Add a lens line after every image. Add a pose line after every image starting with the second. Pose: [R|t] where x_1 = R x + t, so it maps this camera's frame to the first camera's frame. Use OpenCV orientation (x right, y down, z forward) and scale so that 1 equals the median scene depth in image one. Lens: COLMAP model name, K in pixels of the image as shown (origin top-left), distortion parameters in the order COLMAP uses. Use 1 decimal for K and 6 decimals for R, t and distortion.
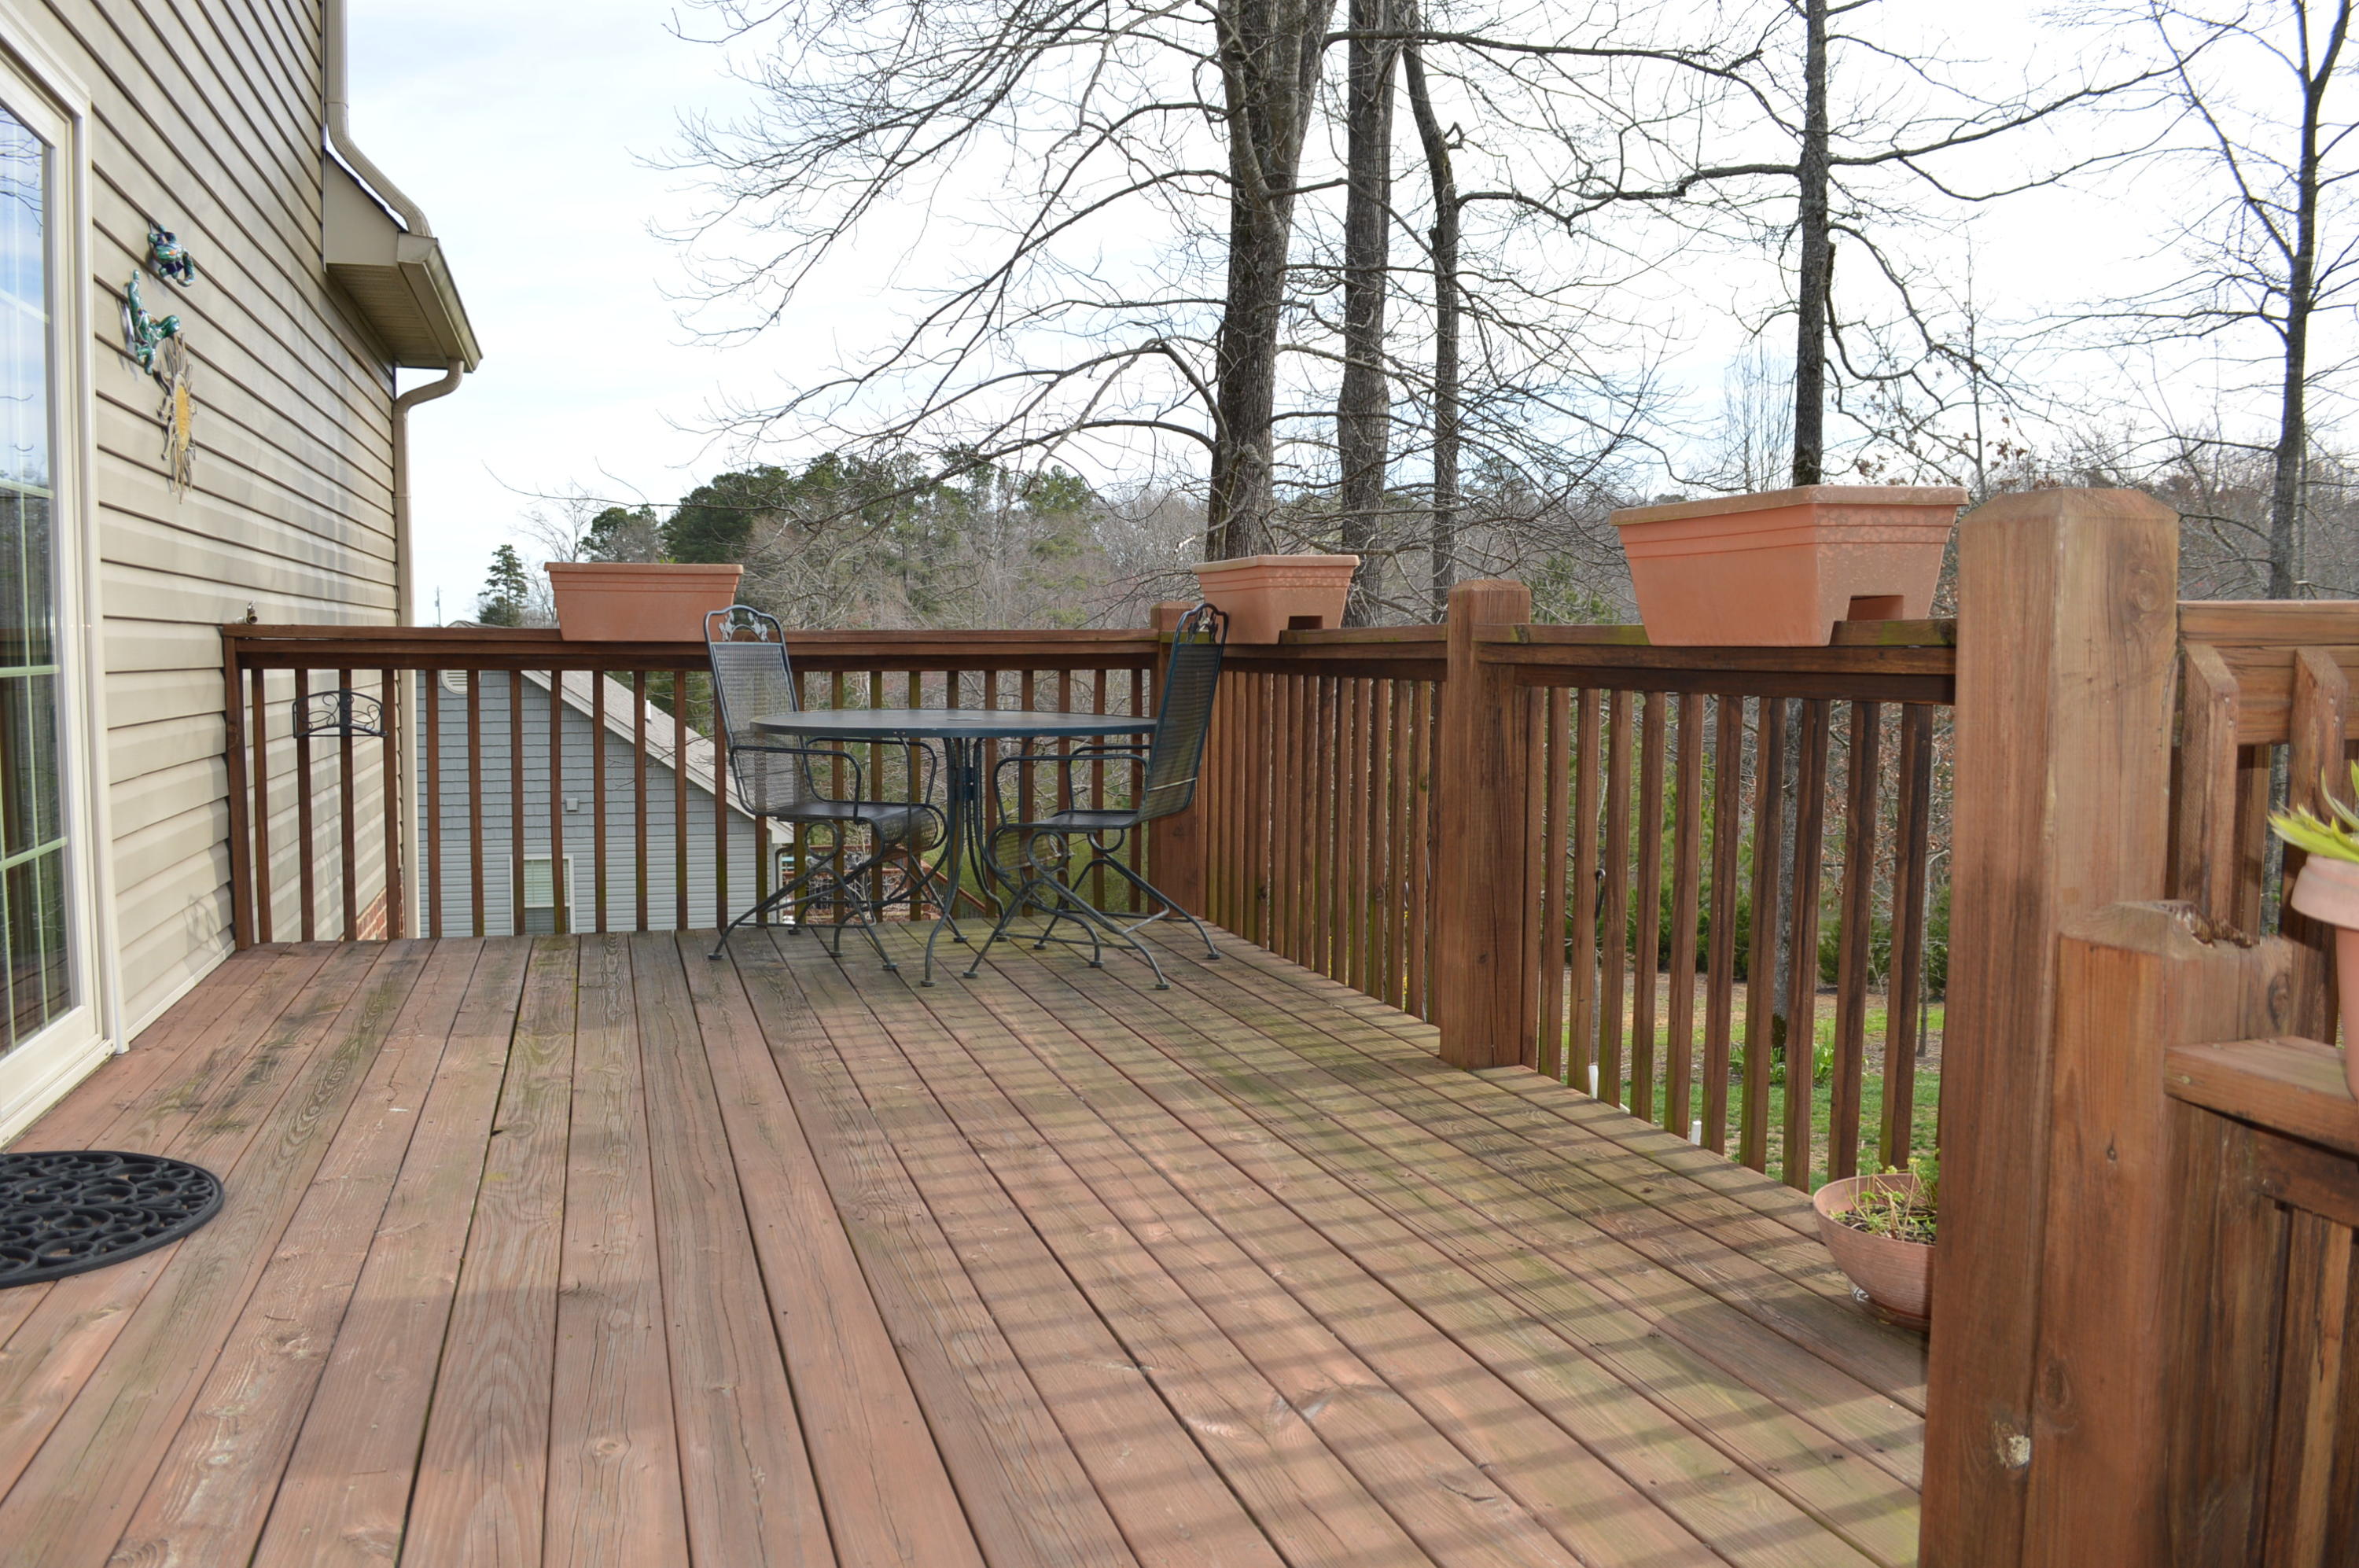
lens RADIAL K [[1891.8, 0, 1166.1], [0, 1891.8, 795.9], [0, 0, 1]] dist [-0.083263, 0.016061]
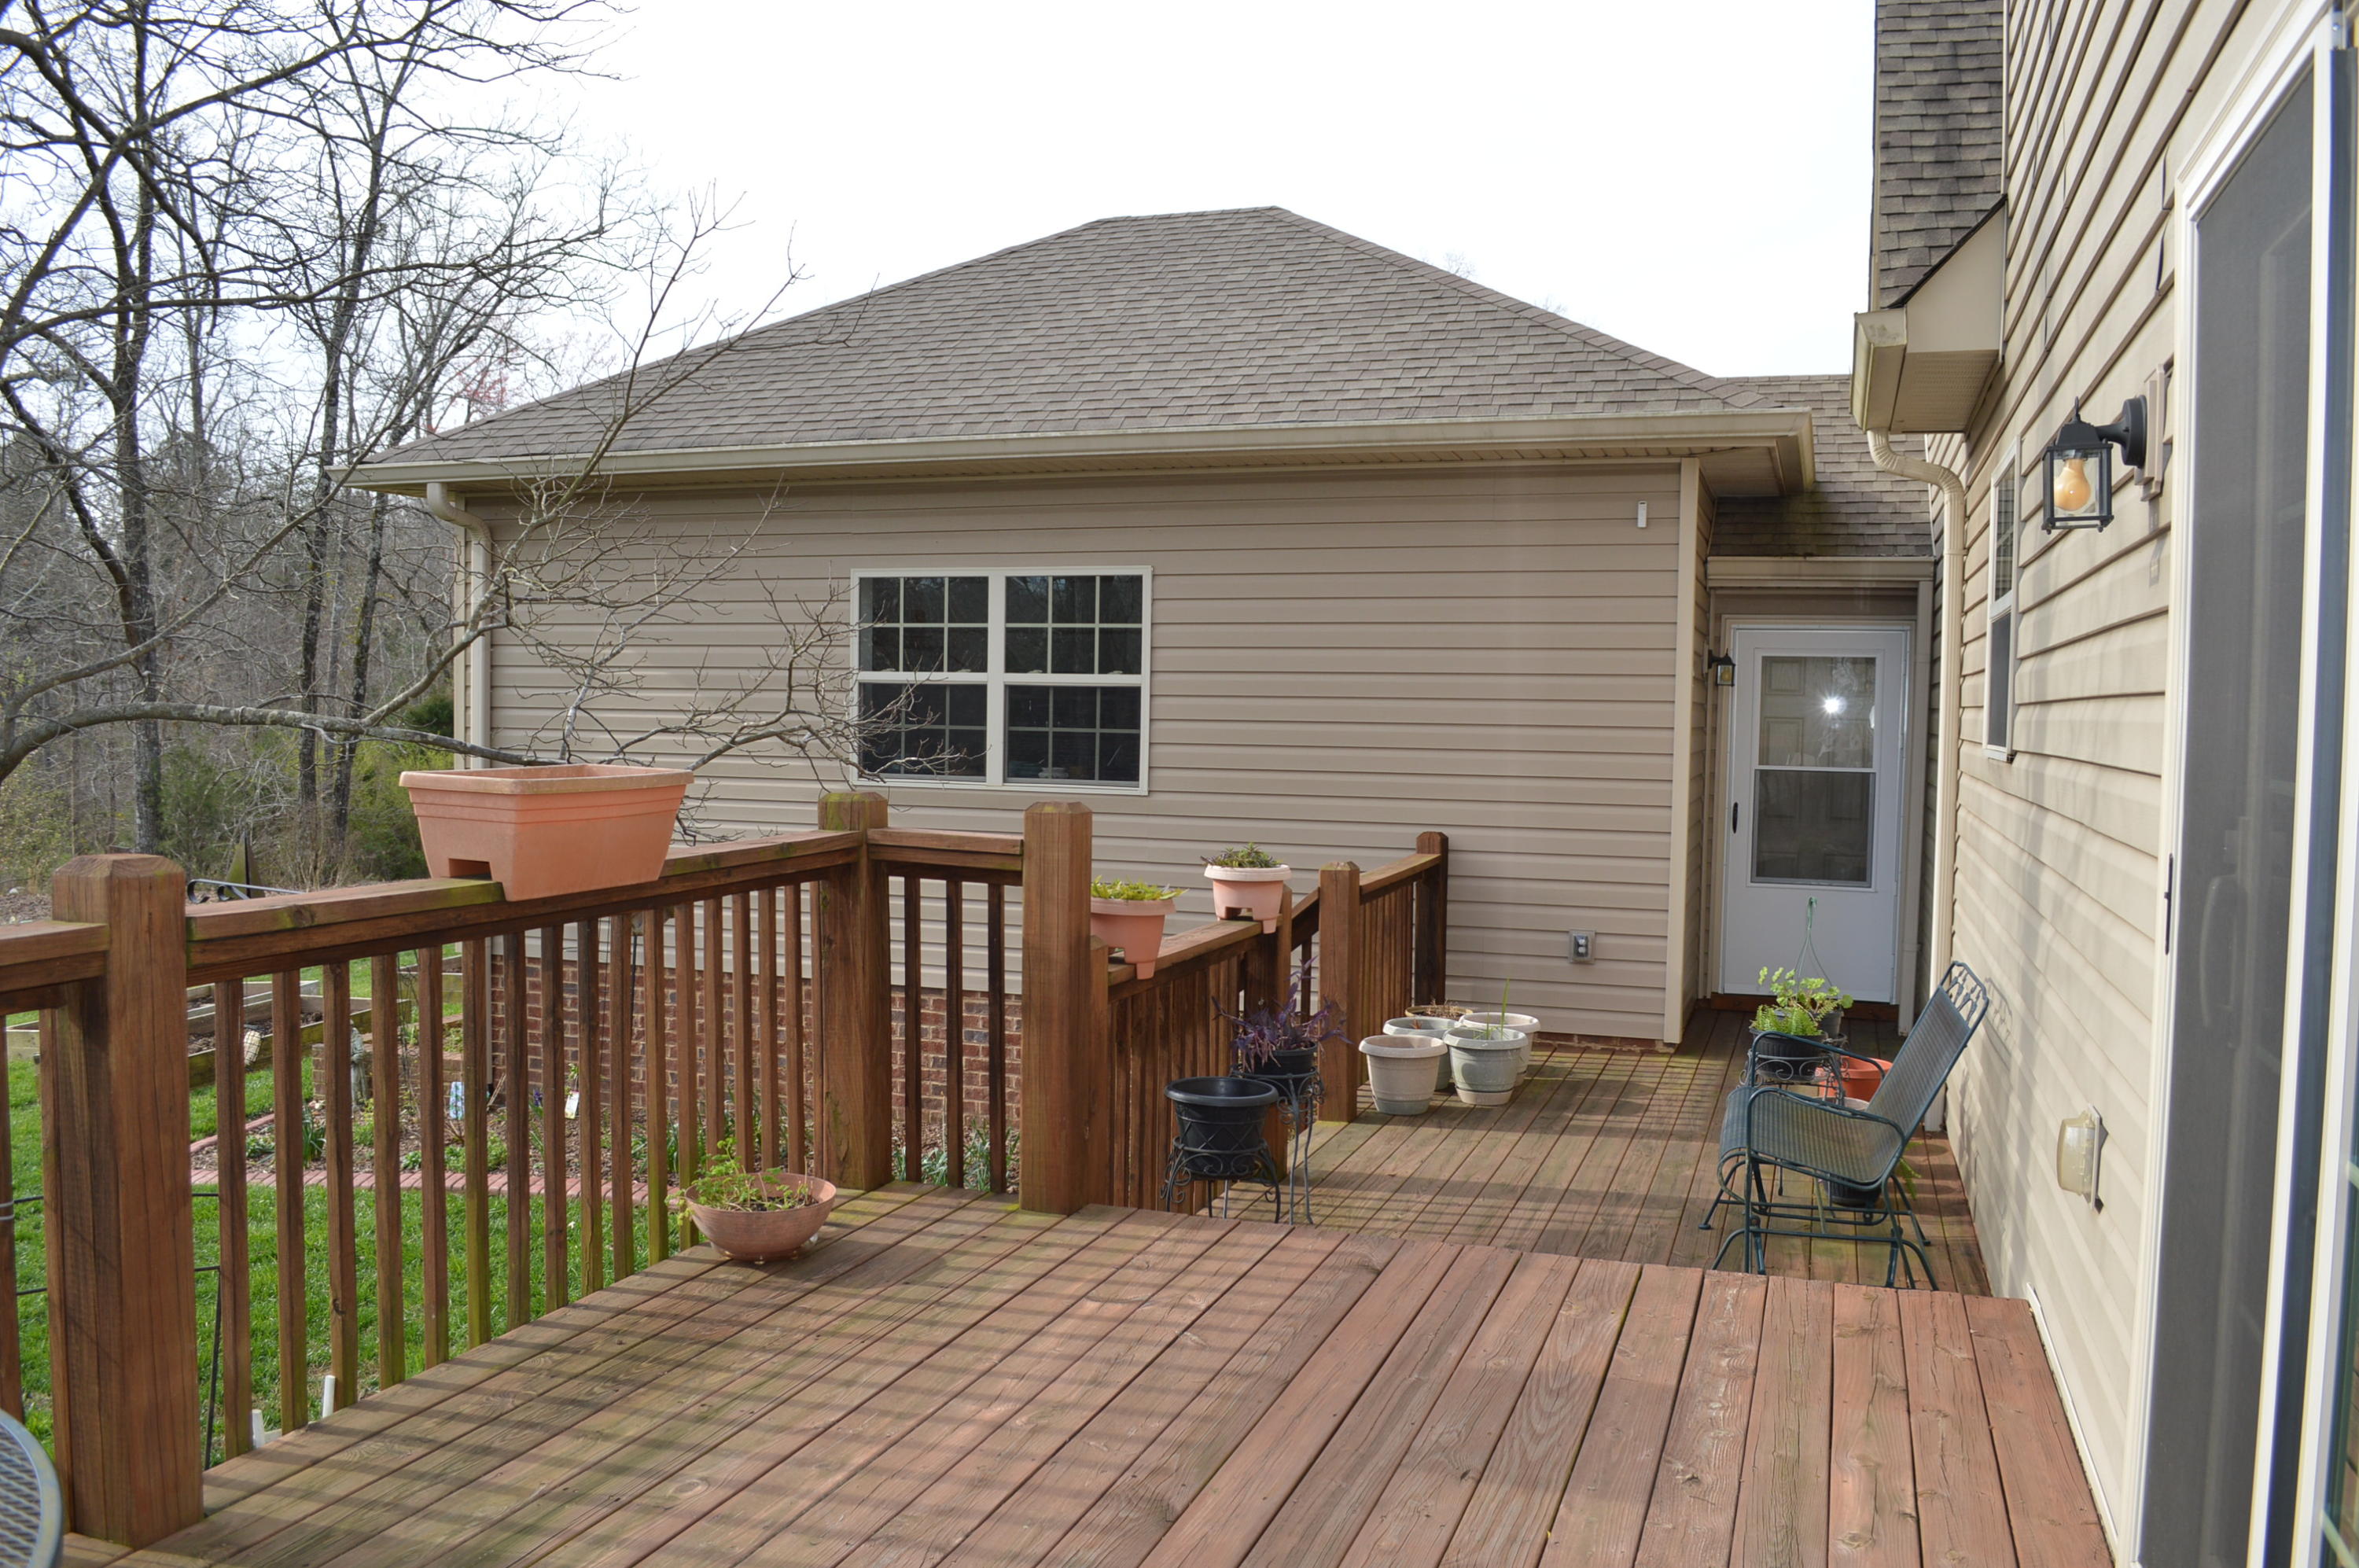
lens RADIAL K [[1891.8, 0, 1166.1], [0, 1891.8, 795.9], [0, 0, 1]] dist [-0.083263, 0.016061]
pose [[-0.806705, -0.045115, 0.589230, -0.380813], [0.029088, 0.992842, 0.115842, -0.141859], [-0.590239, 0.110590, -0.799618, 0.908748]]
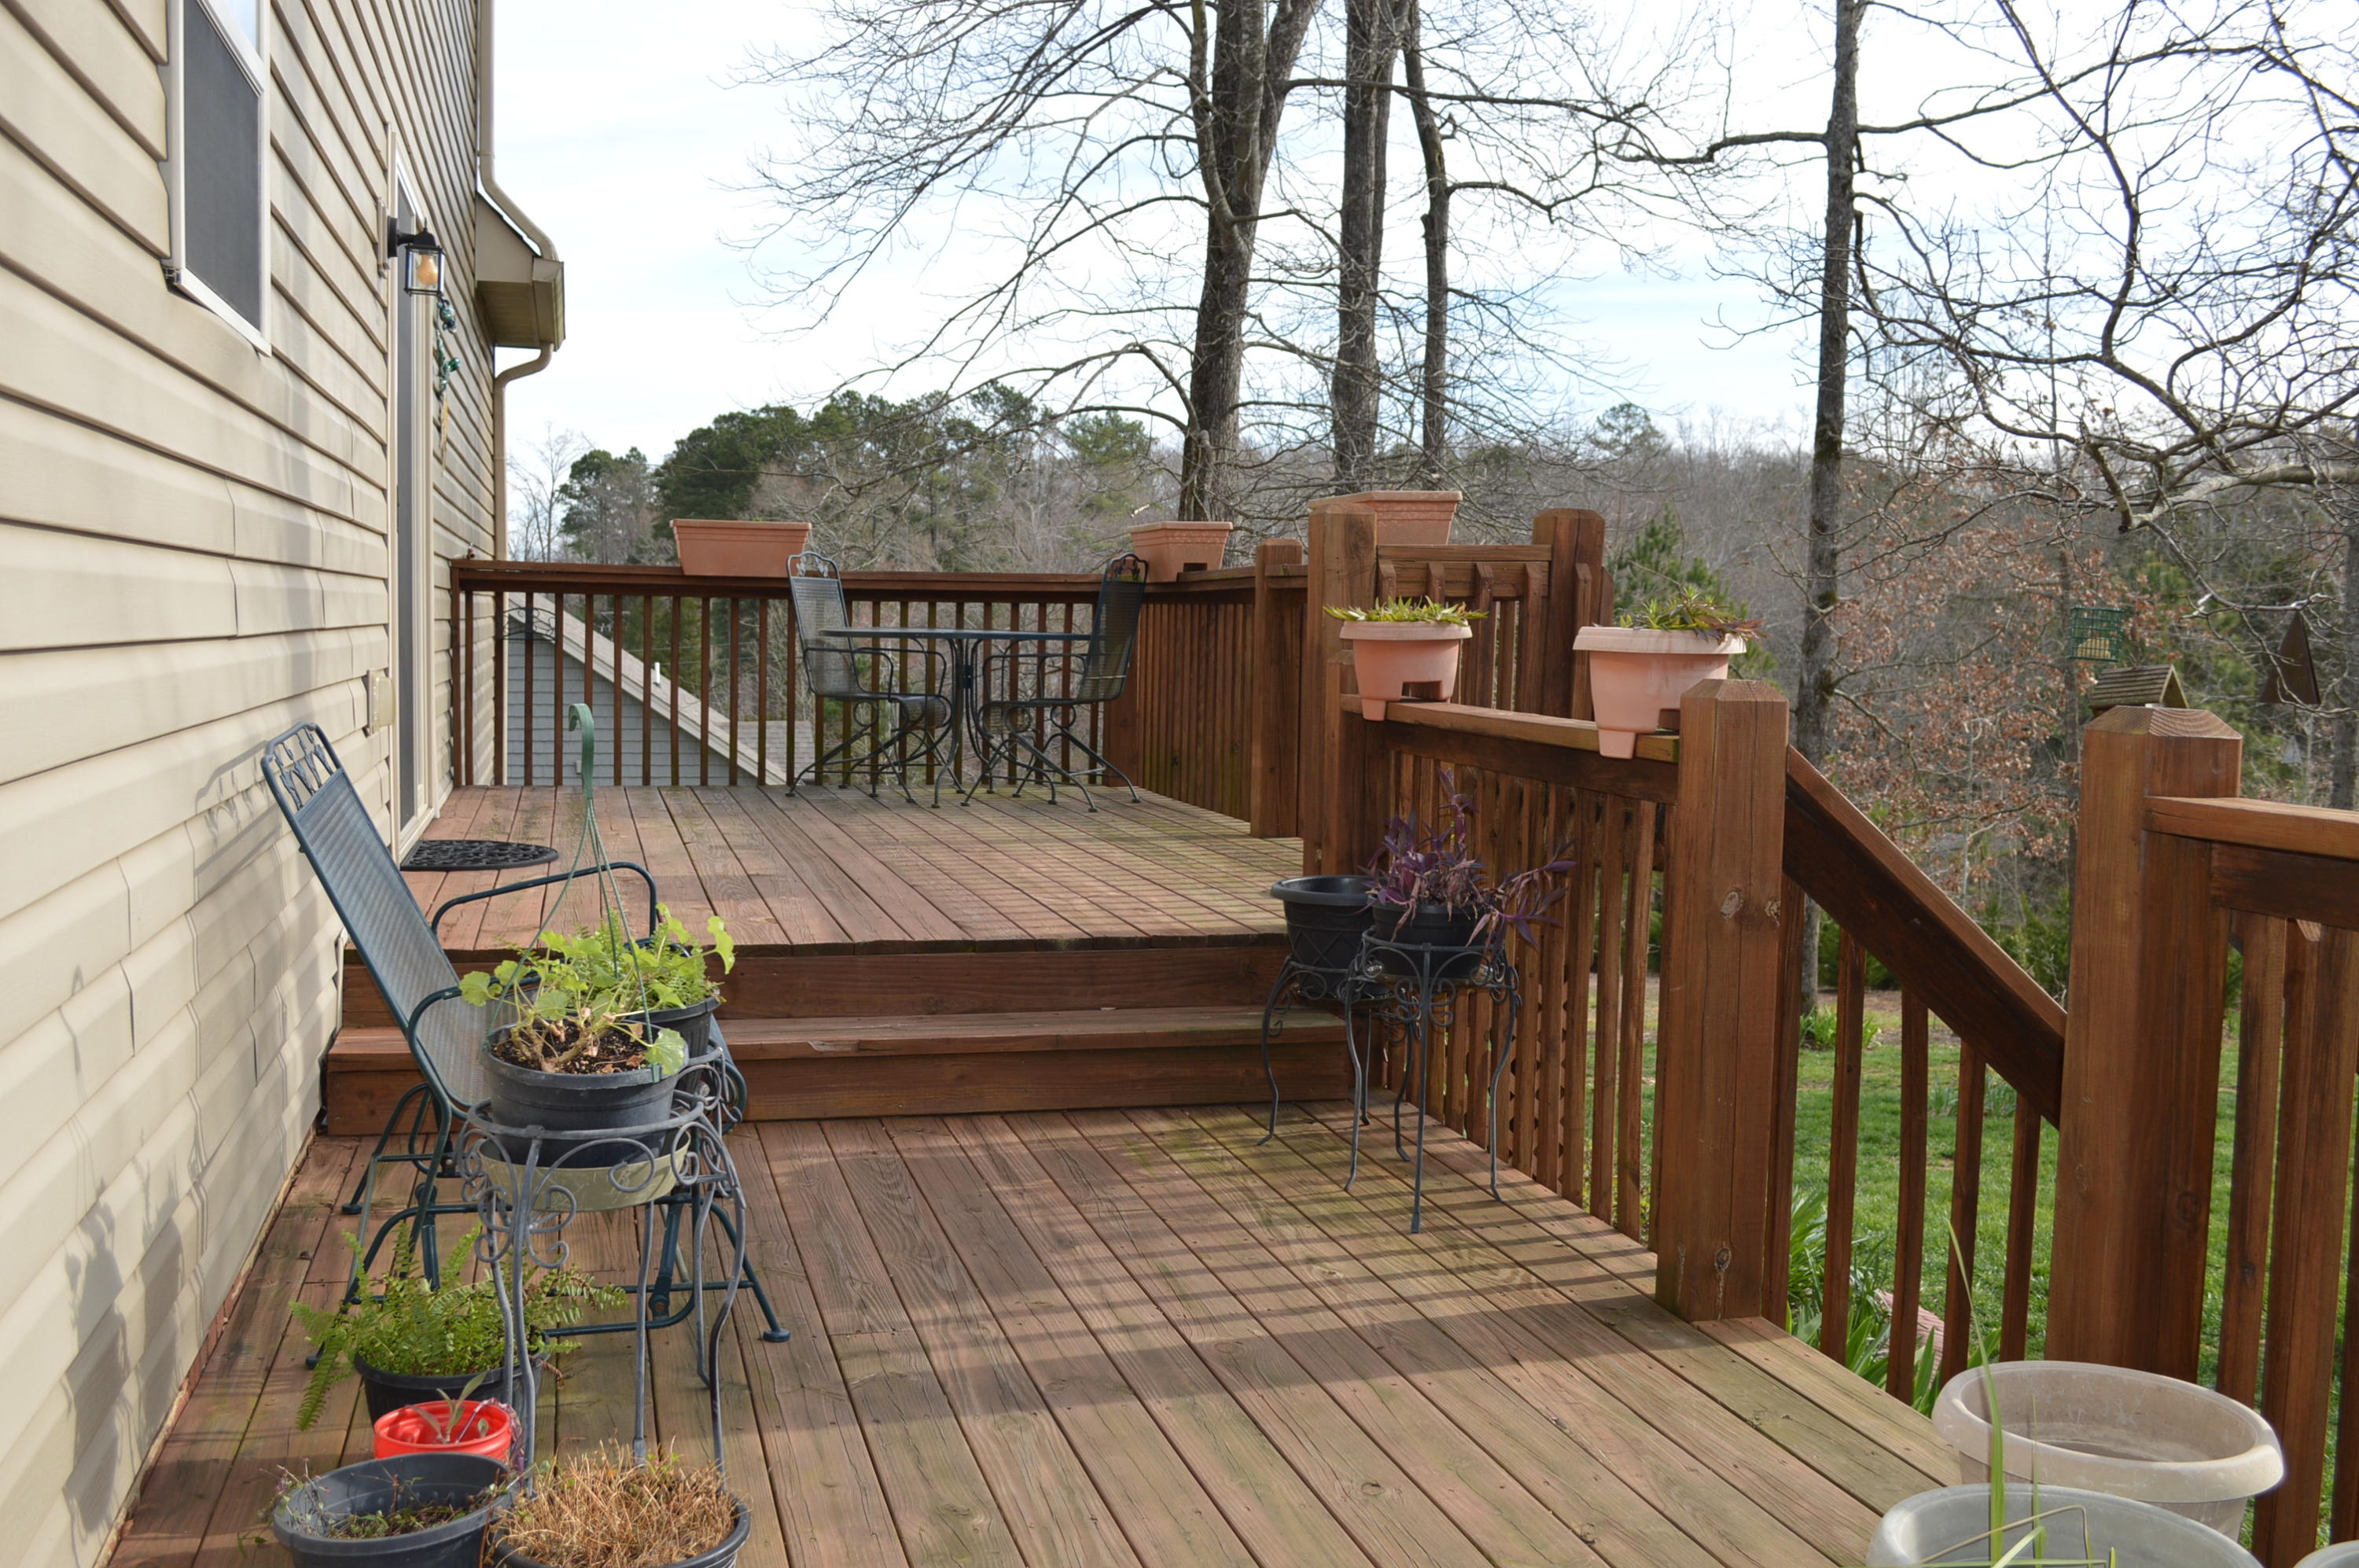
lens RADIAL K [[2247.5, 0, 1179.5], [0, 2247.5, 784.0], [0, 0, 1]] dist [-0.059082, -0.002748]
pose [[0.999524, 0.015149, -0.026871, 0.096397], [-0.015333, 0.999860, -0.006664, 0.077482], [0.026766, 0.007073, 0.999617, -0.652782]]
